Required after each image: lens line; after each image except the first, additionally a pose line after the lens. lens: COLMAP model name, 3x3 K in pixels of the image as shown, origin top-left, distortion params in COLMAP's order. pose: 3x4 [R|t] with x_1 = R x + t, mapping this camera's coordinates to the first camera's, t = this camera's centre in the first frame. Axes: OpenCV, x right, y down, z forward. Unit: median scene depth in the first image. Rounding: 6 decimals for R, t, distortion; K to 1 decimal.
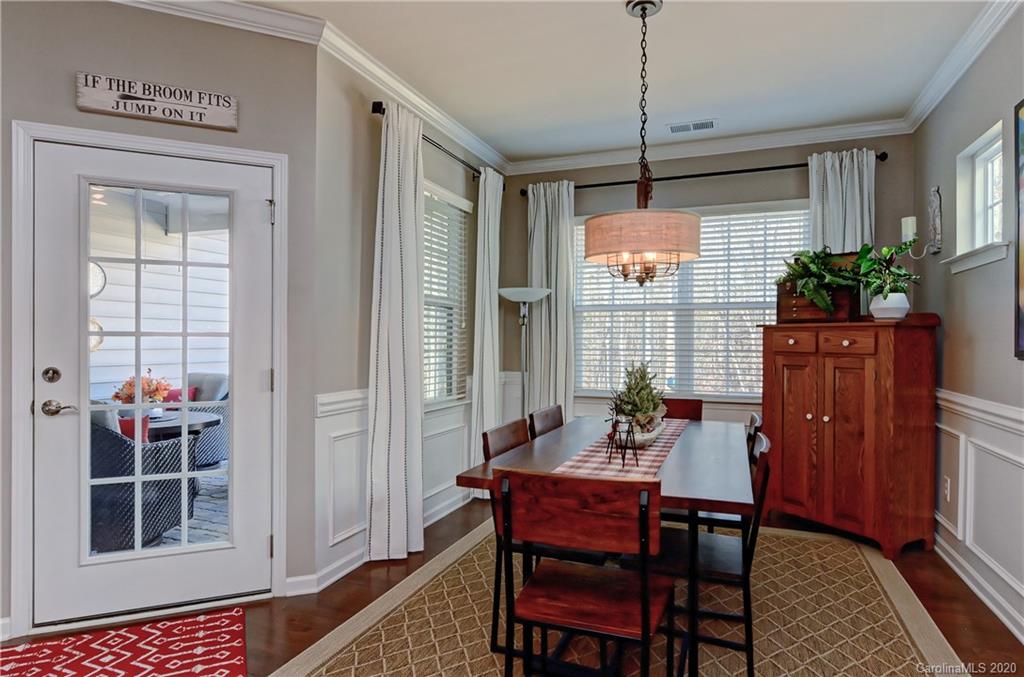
lens RADIAL K [[560.2, 0, 520.0], [0, 560.2, 348.8], [0, 0, 1]] dist [0.000898, -0.000992]
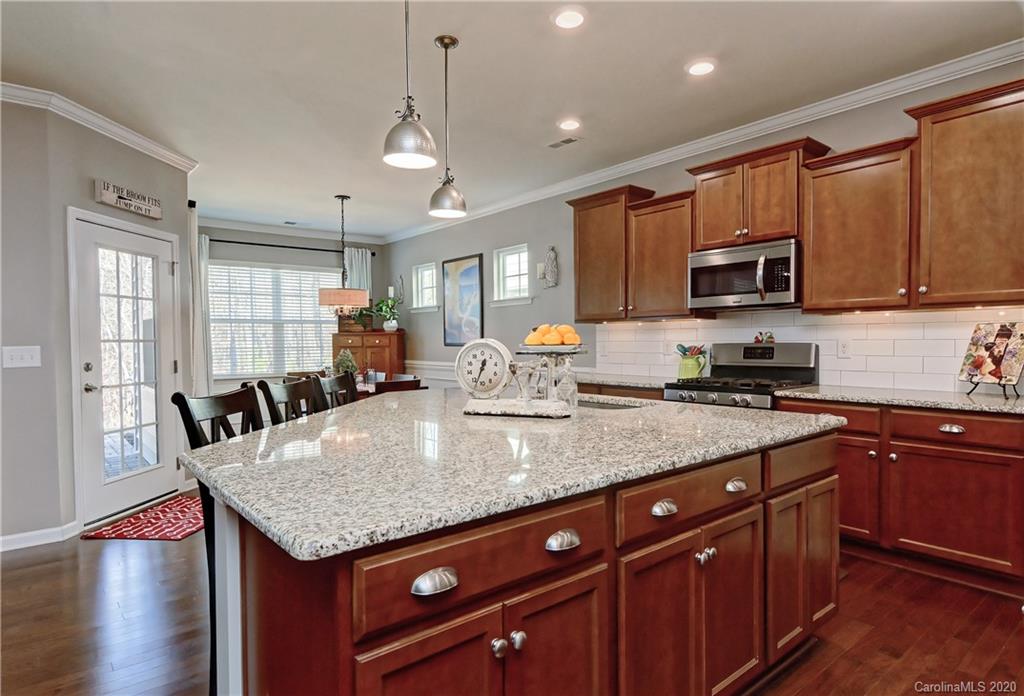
lens RADIAL K [[571.7, 0, 502.1], [0, 571.7, 348.4], [0, 0, 1]] dist [0.001066, -0.000065]
pose [[0.495377, -0.020654, 0.868432, -1.010029], [0.017671, 0.999750, 0.013698, -0.004984], [-0.868498, 0.008560, 0.495618, -0.503802]]
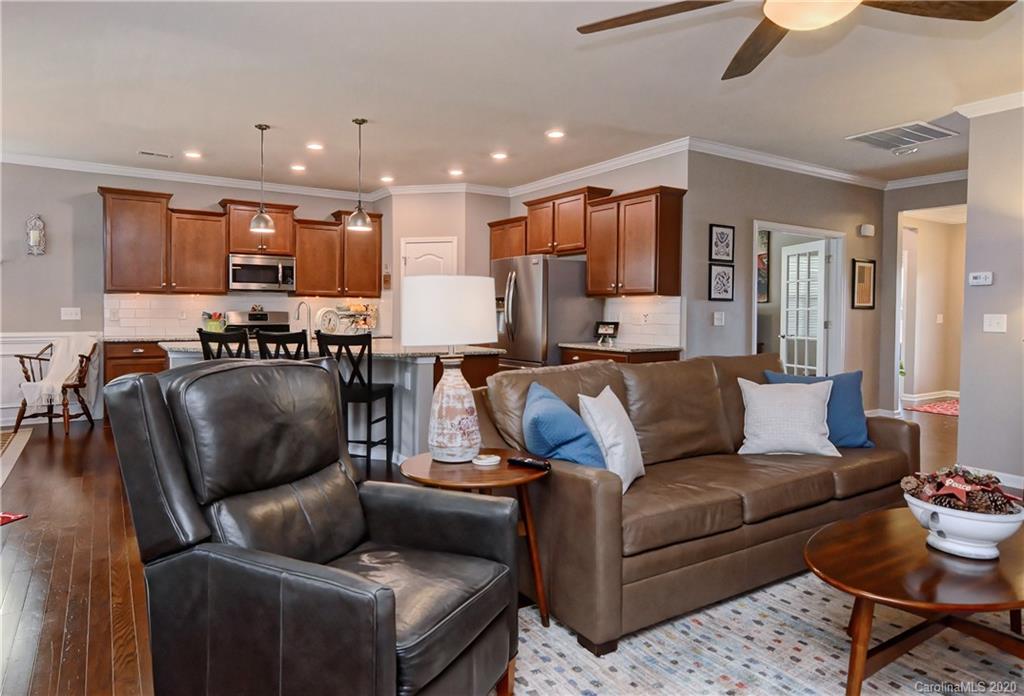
lens RADIAL K [[611.0, 0, 468.4], [0, 611.0, 321.5], [0, 0, 1]] dist [-0.005377, 0.001796]
pose [[-0.792171, -0.019855, 0.609976, -1.557250], [-0.006434, 0.999687, 0.024185, -0.011125], [-0.610266, 0.015234, -0.792050, 0.718492]]
